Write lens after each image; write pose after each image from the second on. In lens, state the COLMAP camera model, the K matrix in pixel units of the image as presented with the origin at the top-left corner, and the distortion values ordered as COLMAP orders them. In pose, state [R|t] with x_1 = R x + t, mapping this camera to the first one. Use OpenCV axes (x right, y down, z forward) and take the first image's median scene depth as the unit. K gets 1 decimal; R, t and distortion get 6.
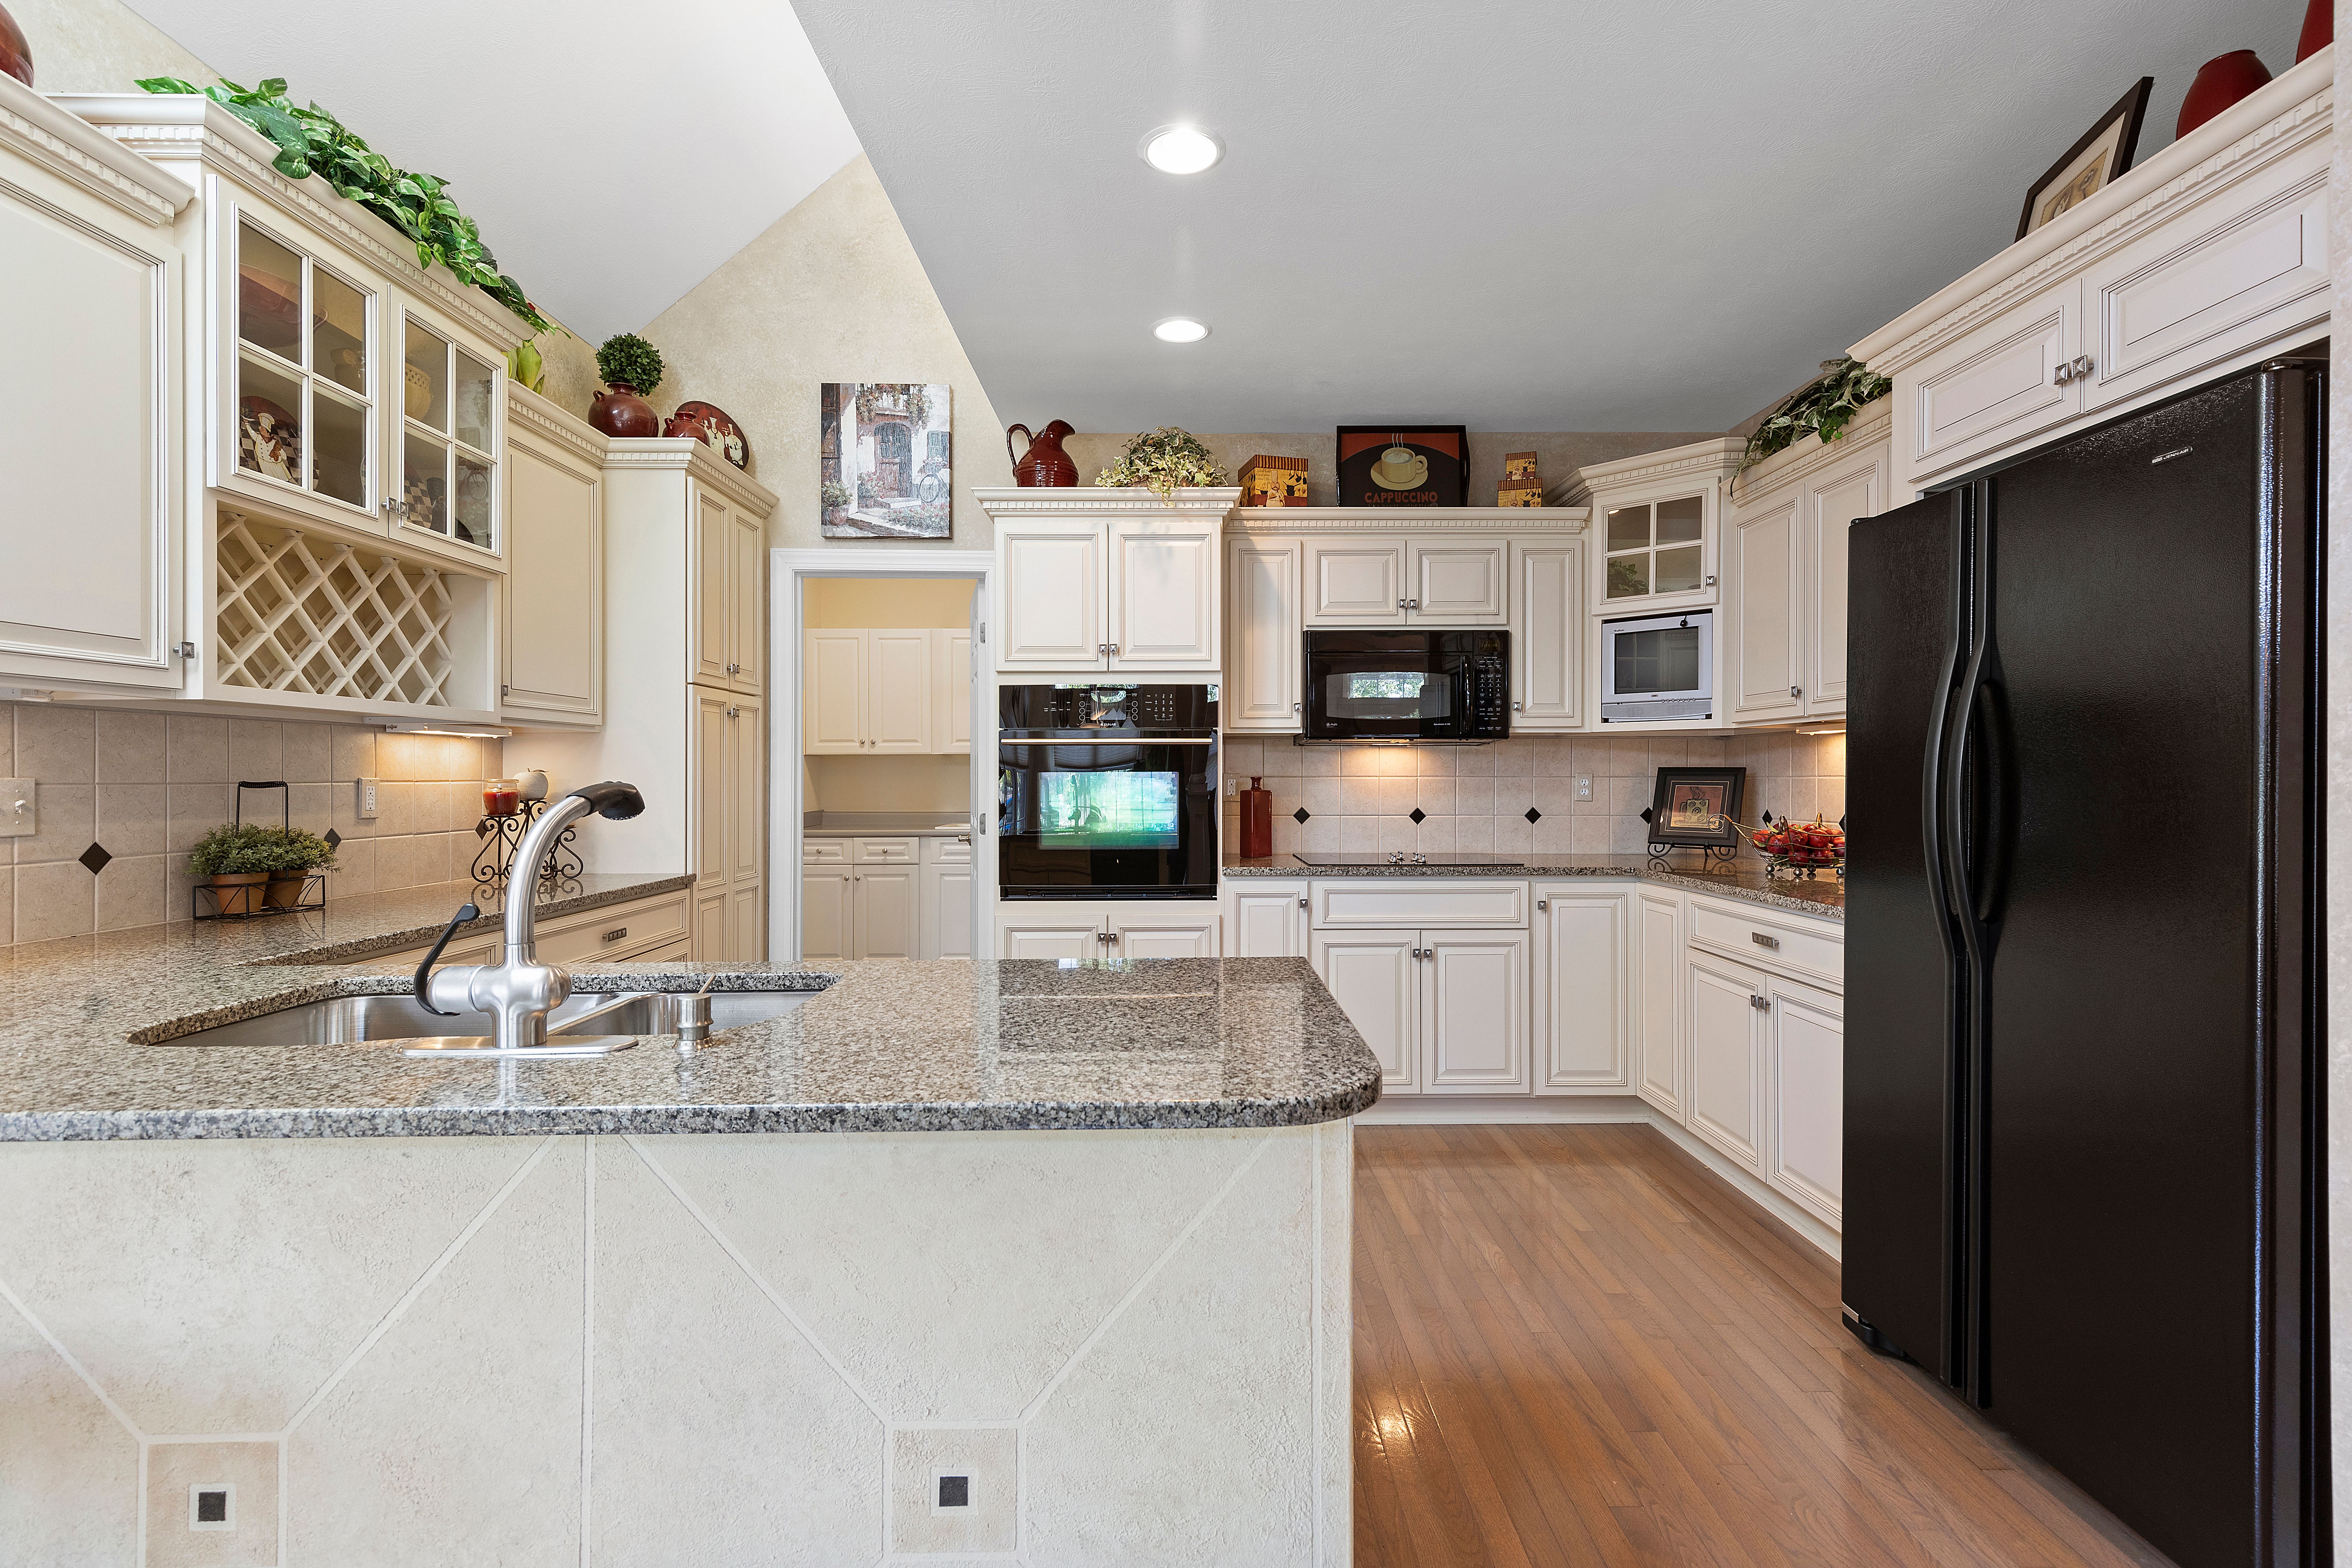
lens RADIAL K [[1068.9, 0, 1189.9], [0, 1068.9, 773.7], [0, 0, 1]] dist [0.008100, -0.000753]
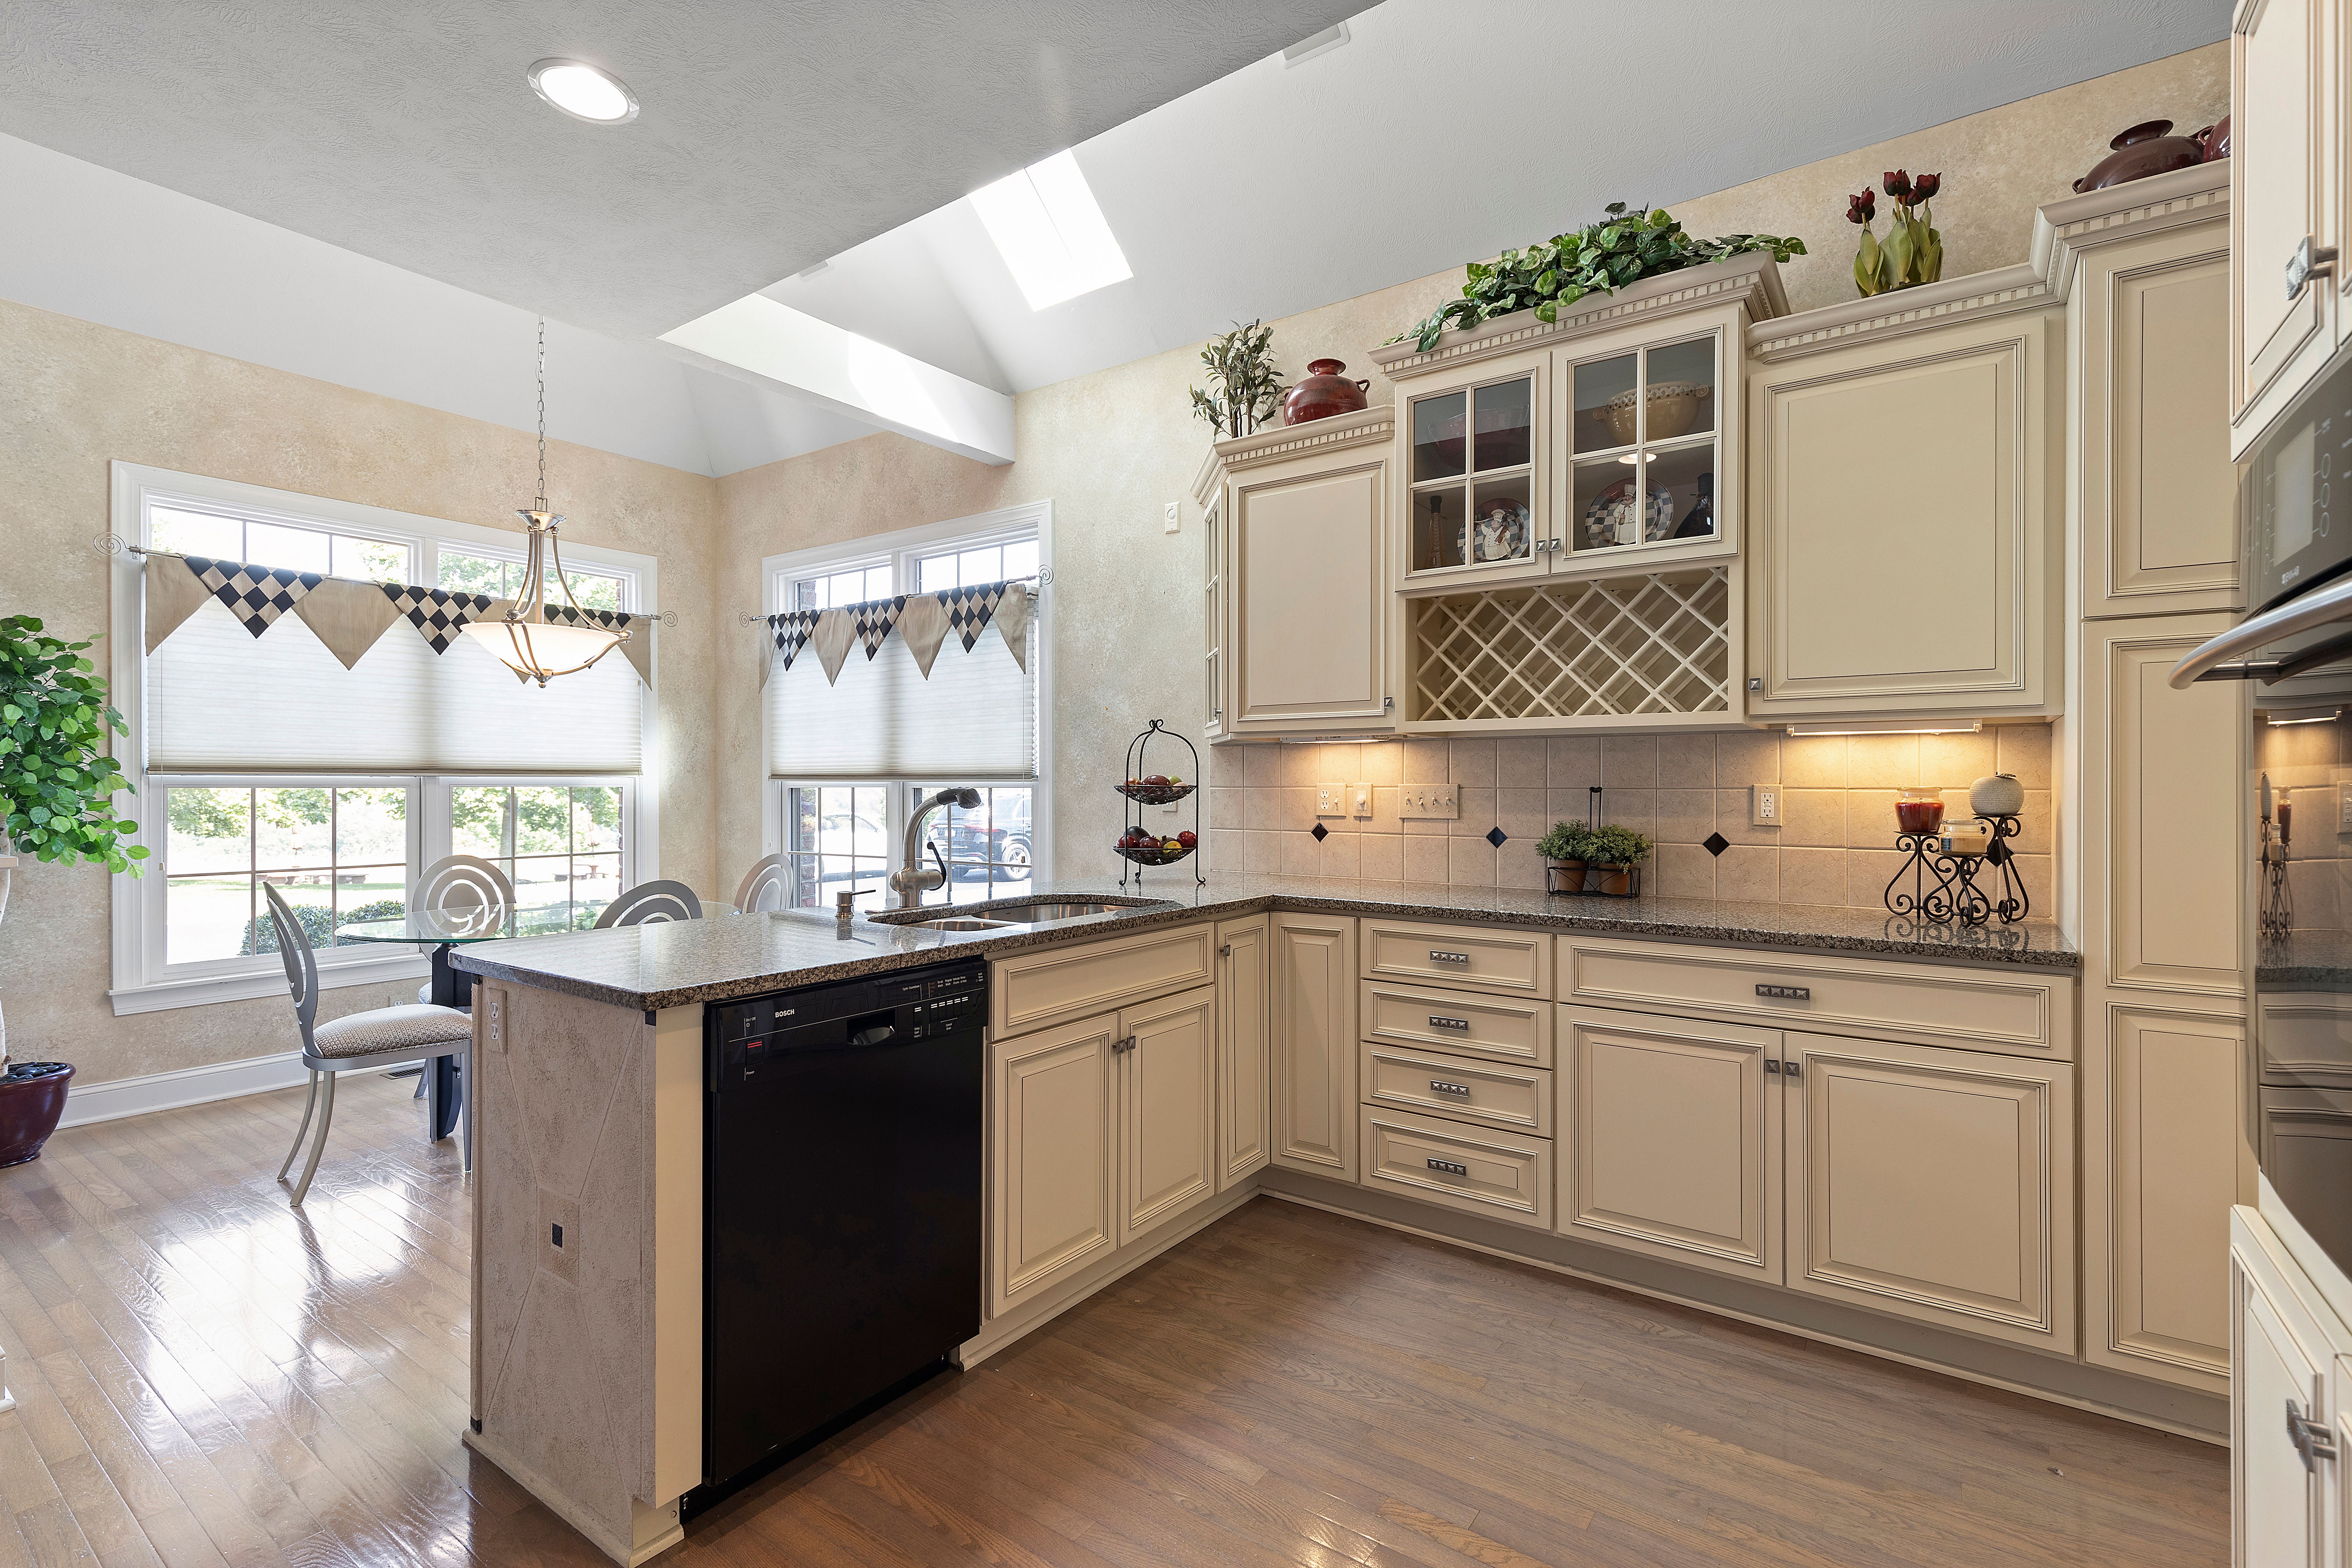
lens RADIAL K [[1065.2, 0, 1183.1], [0, 1065.2, 782.7], [0, 0, 1]] dist [0.003979, 0.000515]
pose [[-0.591146, 0.001842, -0.806563, 0.273921], [0.003631, 0.999993, -0.000378, 0.000547], [0.806557, -0.003152, -0.591149, 0.933108]]
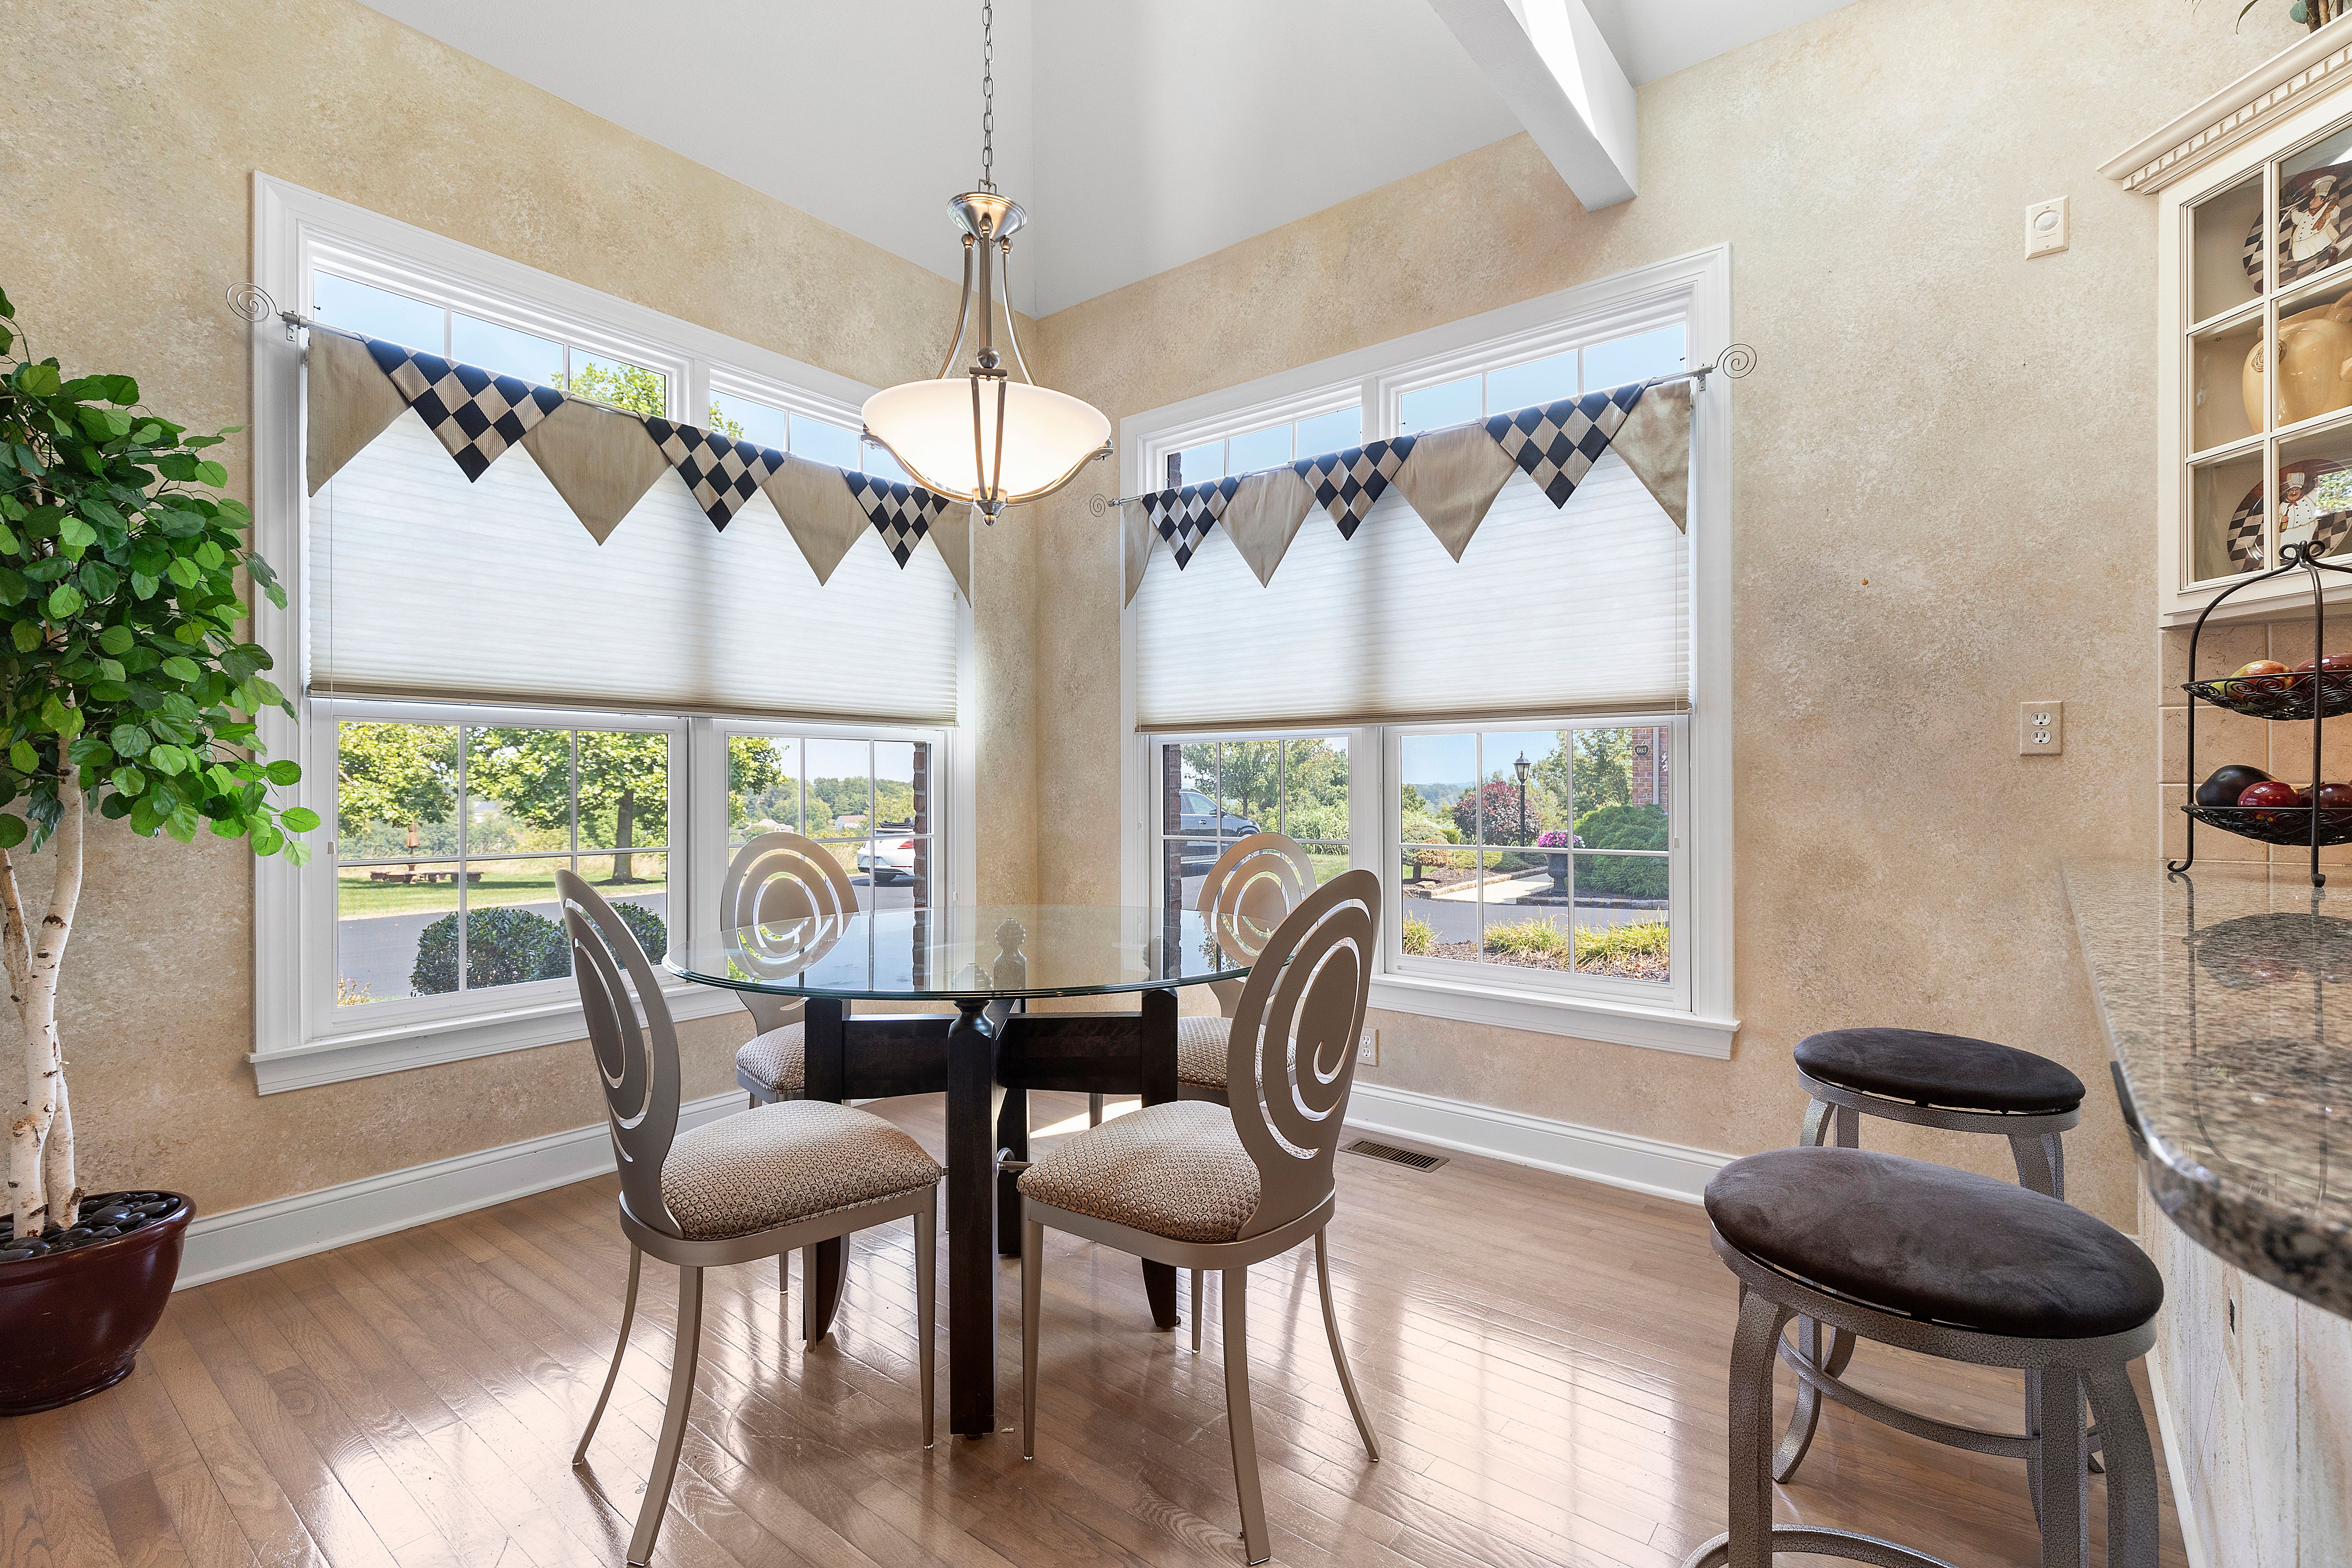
lens RADIAL K [[1061.8, 0, 1186.9], [0, 1061.8, 782.5], [0, 0, 1]] dist [0.004032, 0.000054]
pose [[-0.637015, 0.000502, -0.770851, 0.180480], [0.005037, 0.999981, -0.003512, 0.046557], [0.770835, -0.006120, -0.637006, 0.274865]]
